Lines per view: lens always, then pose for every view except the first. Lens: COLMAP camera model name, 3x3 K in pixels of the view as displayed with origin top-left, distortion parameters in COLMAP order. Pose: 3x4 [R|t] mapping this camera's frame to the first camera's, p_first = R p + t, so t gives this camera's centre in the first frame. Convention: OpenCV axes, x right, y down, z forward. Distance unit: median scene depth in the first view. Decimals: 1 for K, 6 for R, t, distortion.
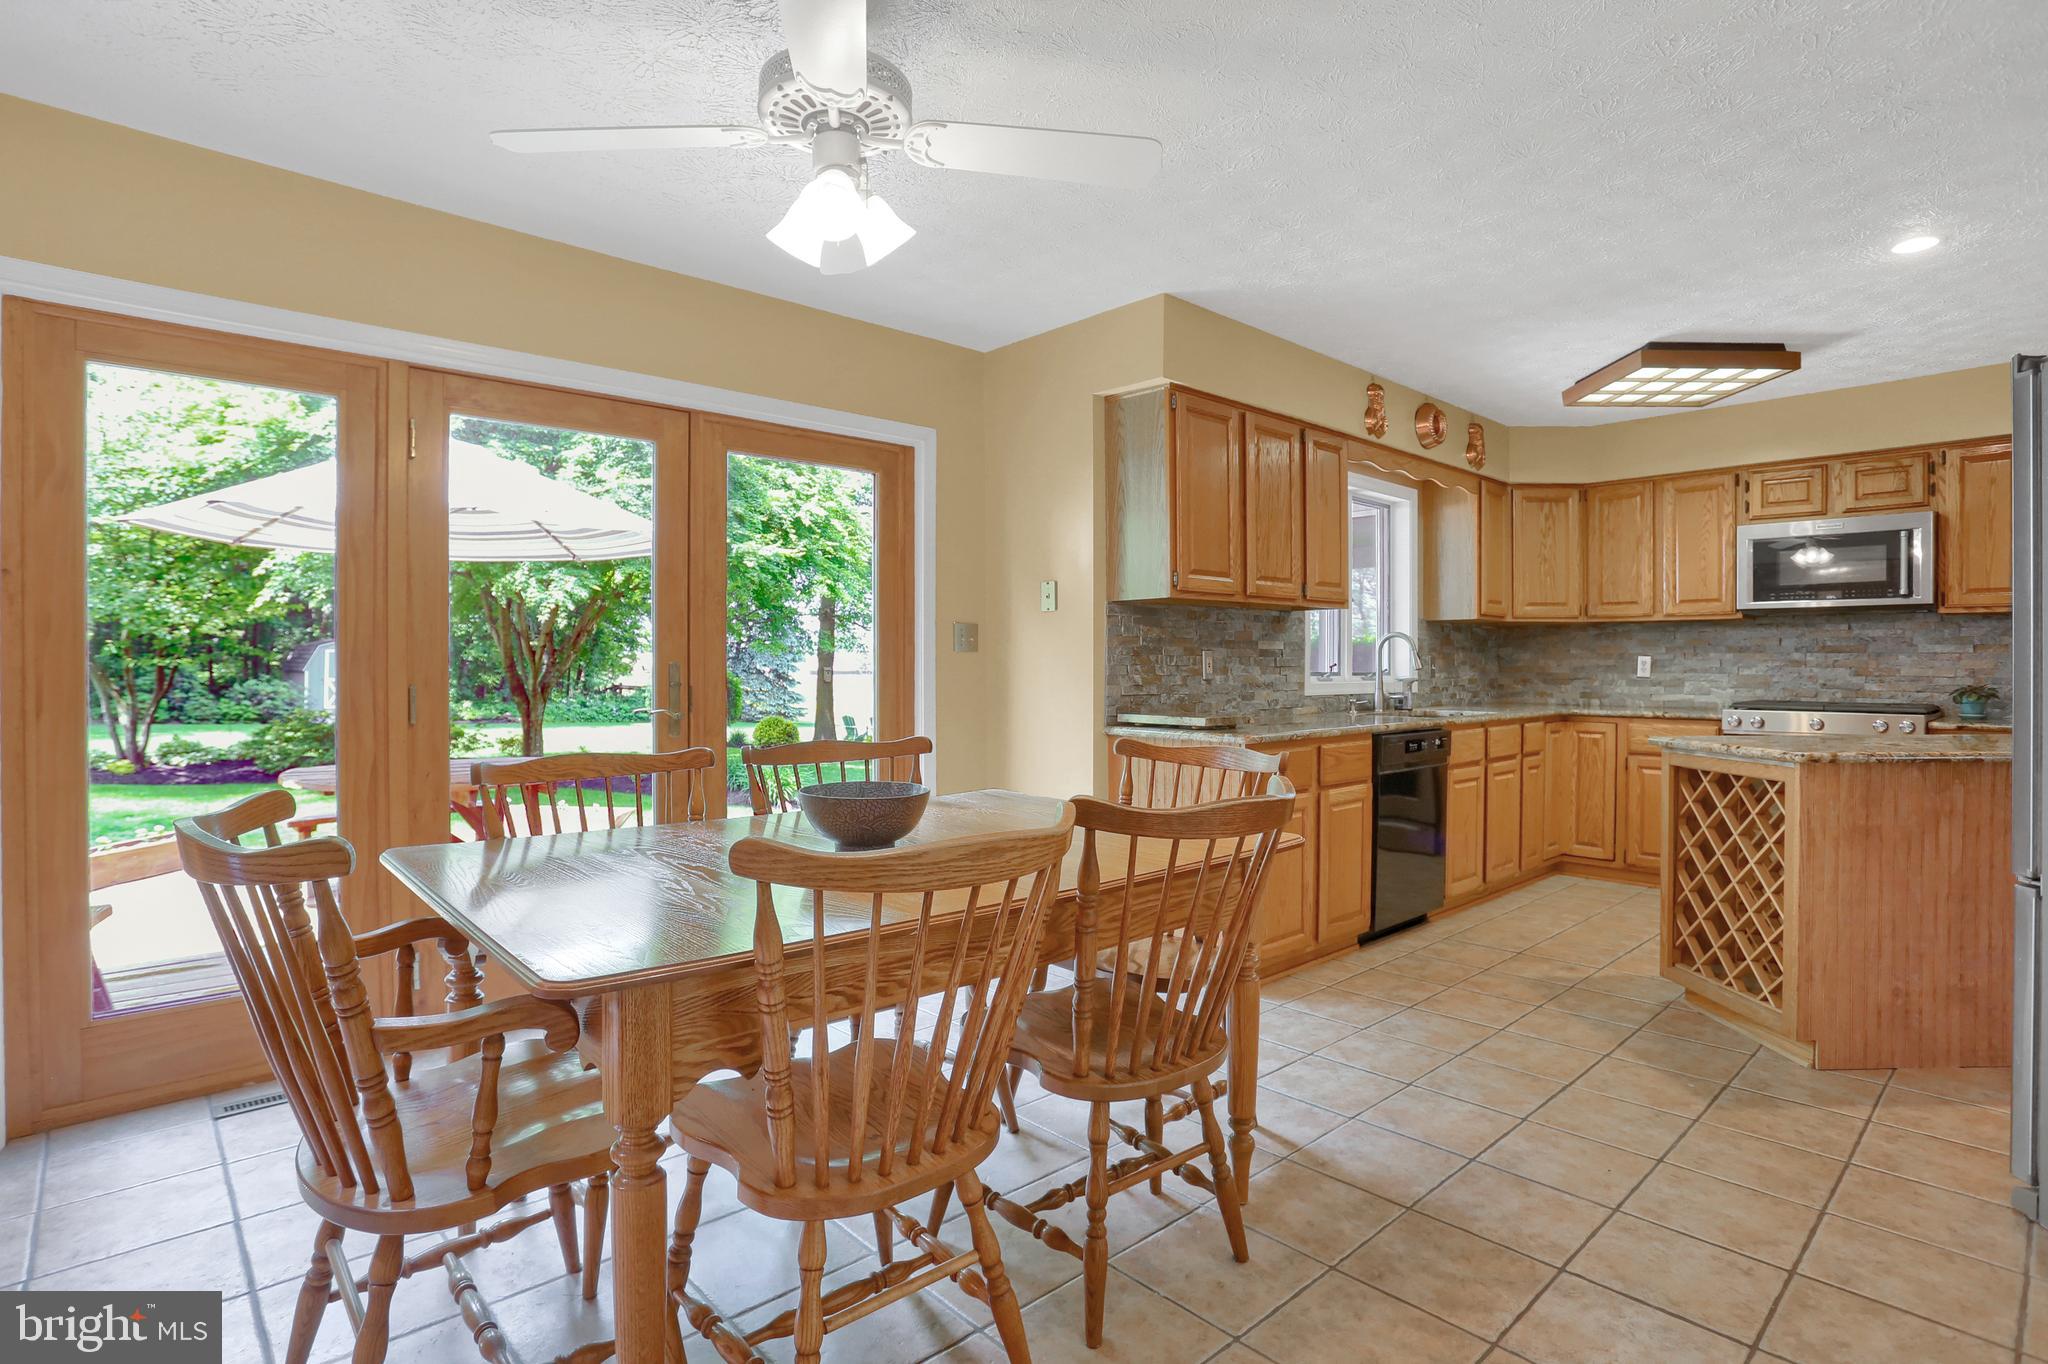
lens RADIAL K [[1047.5, 0, 1087.9], [0, 1047.5, 665.2], [0, 0, 1]] dist [-0.002066, 0.000969]
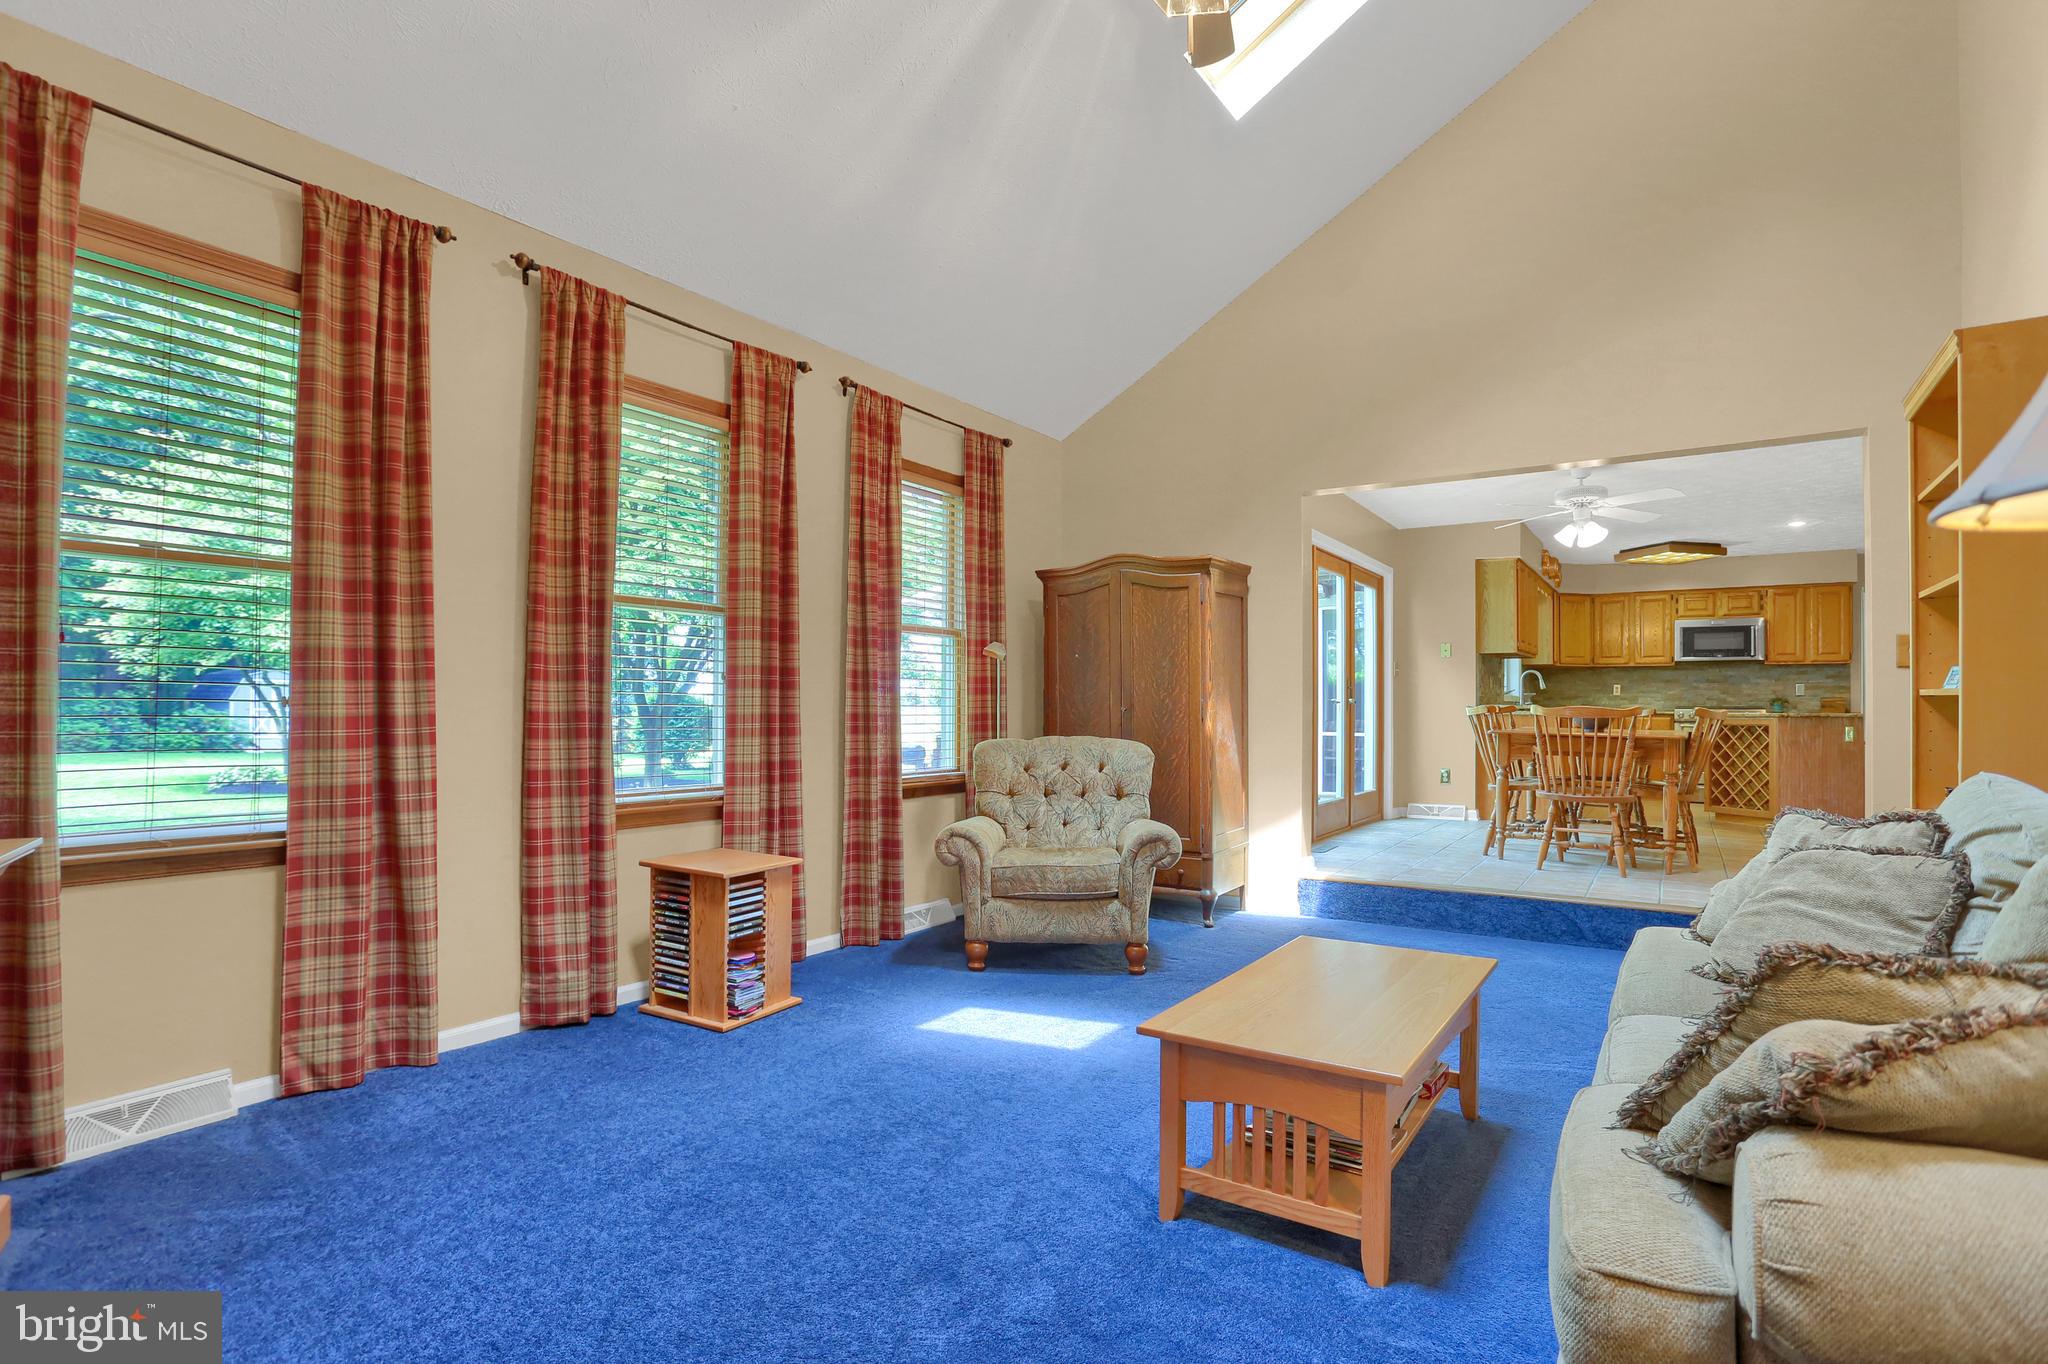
lens RADIAL K [[1022.3, 0, 1024.1], [0, 1022.3, 696.2], [0, 0, 1]] dist [-0.047000, 0.022952]
pose [[0.980813, 0.007793, 0.194795, -1.004489], [-0.005415, 0.999904, -0.012740, 0.047059], [-0.194876, 0.011440, 0.980761, -0.677271]]
